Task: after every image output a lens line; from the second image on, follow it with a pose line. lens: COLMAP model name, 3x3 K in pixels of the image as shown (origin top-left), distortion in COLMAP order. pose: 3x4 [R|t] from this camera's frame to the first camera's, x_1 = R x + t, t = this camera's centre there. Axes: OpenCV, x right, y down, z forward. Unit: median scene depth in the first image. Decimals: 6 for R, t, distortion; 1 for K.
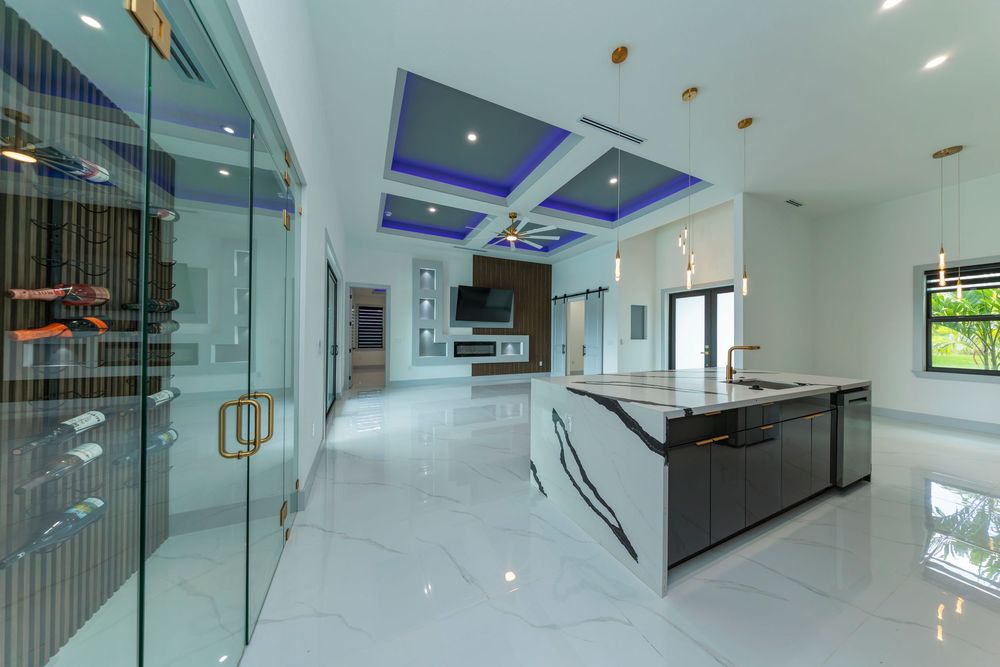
lens RADIAL K [[284.3, 0, 508.0], [0, 284.3, 332.4], [0, 0, 1]] dist [0.002513, -0.000806]
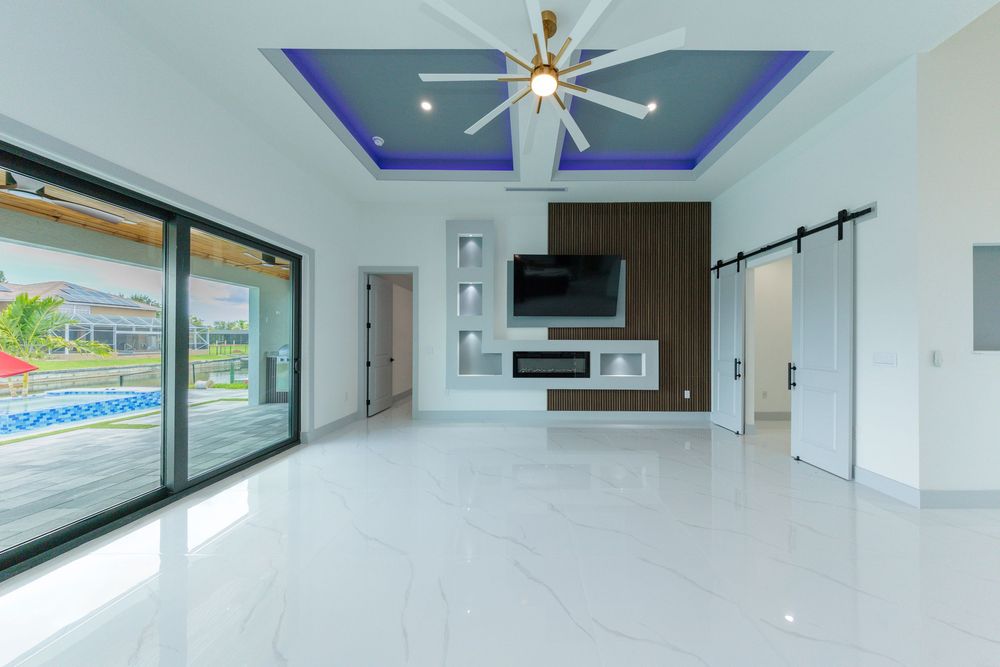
lens RADIAL K [[284.3, 0, 552.4], [0, 284.3, 337.5], [0, 0, 1]] dist [0.002513, -0.000806]
pose [[0.895244, -0.009402, -0.445477, 0.151684], [0.010894, 0.999940, 0.000789, 0.003439], [0.445443, -0.005559, 0.895293, 0.506899]]
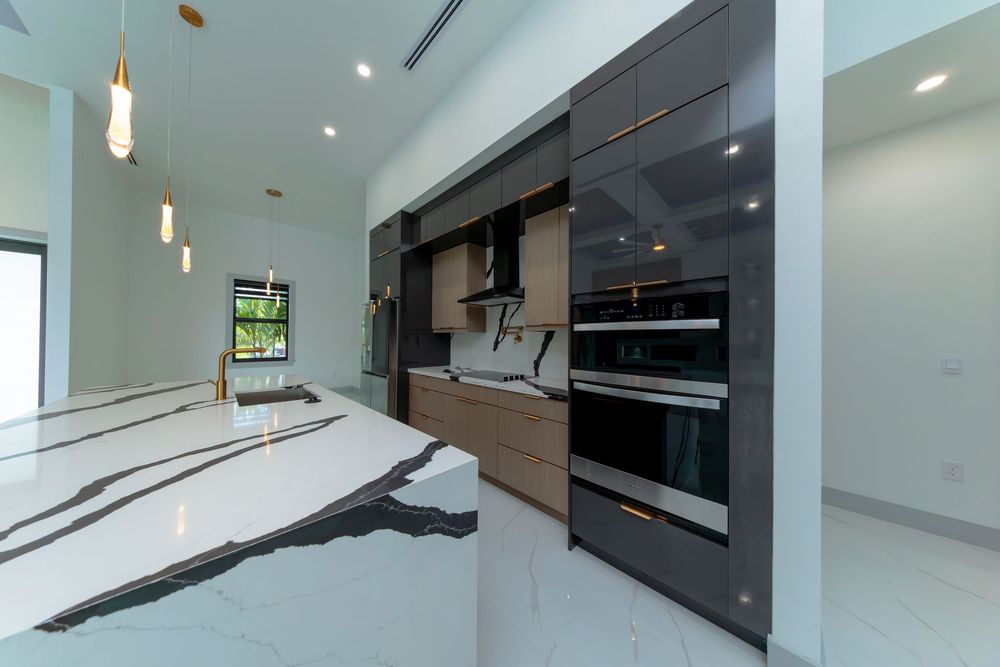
lens RADIAL K [[284.3, 0, 500.1], [0, 284.3, 336.0], [0, 0, 1]] dist [0.002513, -0.000806]
pose [[-0.315143, -0.000908, 0.949044, -0.012744], [-0.021704, 0.999745, -0.006250, 0.003046], [-0.948796, -0.022568, -0.315083, 0.238885]]
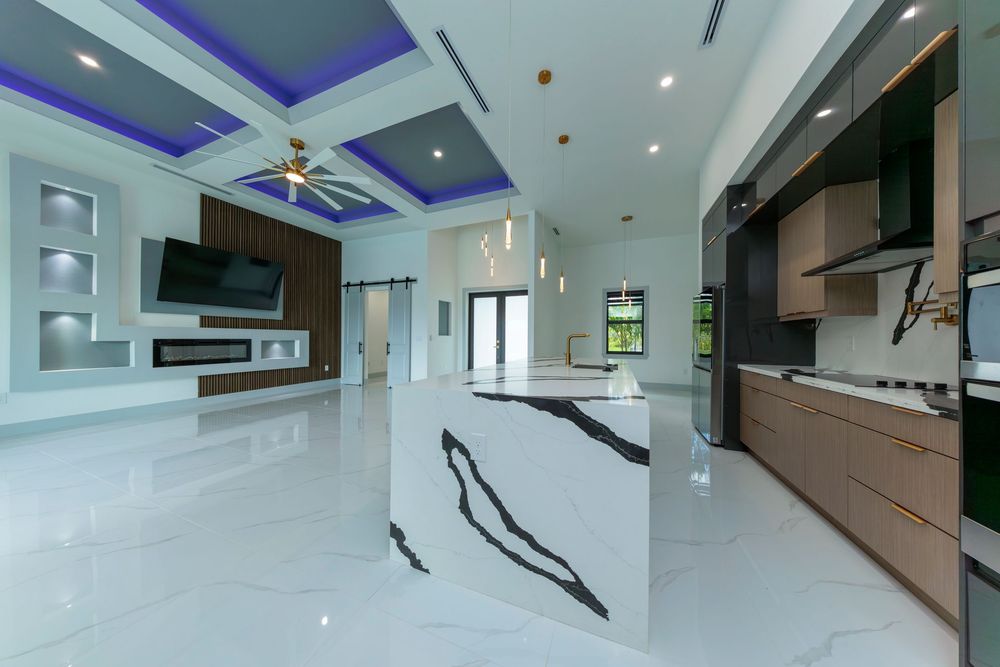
lens RADIAL K [[284.3, 0, 498.2], [0, 284.3, 337.0], [0, 0, 1]] dist [0.002513, -0.000806]
pose [[0.751094, -0.001497, 0.660194, -0.051870], [-0.006926, 0.999925, 0.010146, 0.018491], [-0.660159, -0.012193, 0.751027, 0.145001]]
